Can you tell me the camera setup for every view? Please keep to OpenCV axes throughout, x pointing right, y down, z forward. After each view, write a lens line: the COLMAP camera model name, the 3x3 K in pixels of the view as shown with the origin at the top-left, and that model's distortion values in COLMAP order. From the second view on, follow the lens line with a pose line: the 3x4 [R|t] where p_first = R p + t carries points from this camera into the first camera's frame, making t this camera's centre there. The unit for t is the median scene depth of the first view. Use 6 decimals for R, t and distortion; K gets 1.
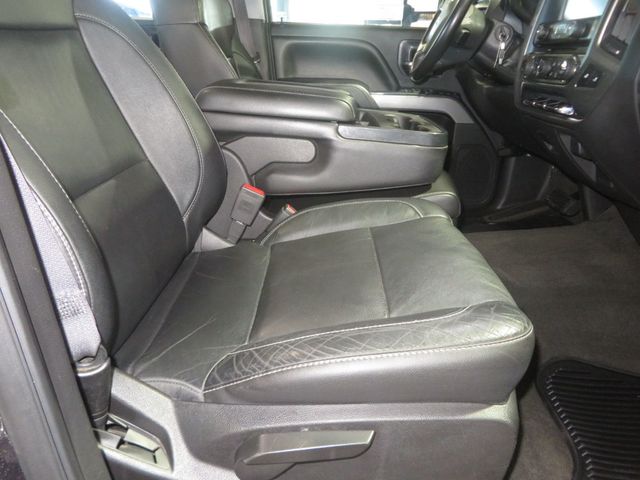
lens RADIAL K [[460.9, 0, 317.3], [0, 460.9, 242.0], [0, 0, 1]] dist [-0.031089, 0.032916]
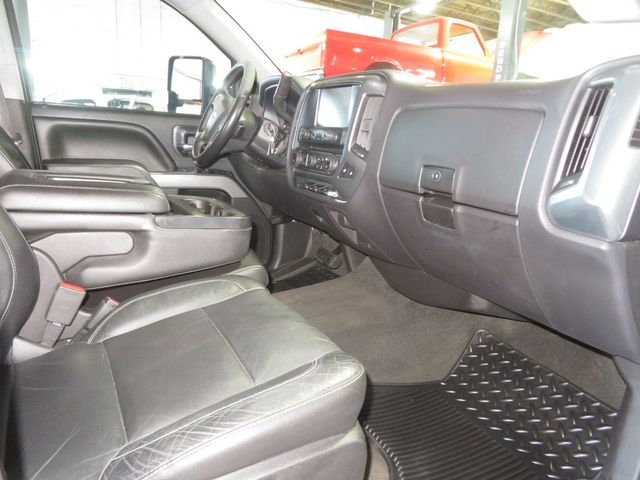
lens RADIAL K [[460.9, 0, 318.0], [0, 460.9, 243.8], [0, 0, 1]] dist [-0.031089, 0.032916]
pose [[0.861964, -0.093464, 0.498280, -0.156188], [0.155262, 0.984299, -0.083957, -0.040771], [-0.482609, 0.149732, 0.862942, -0.090946]]
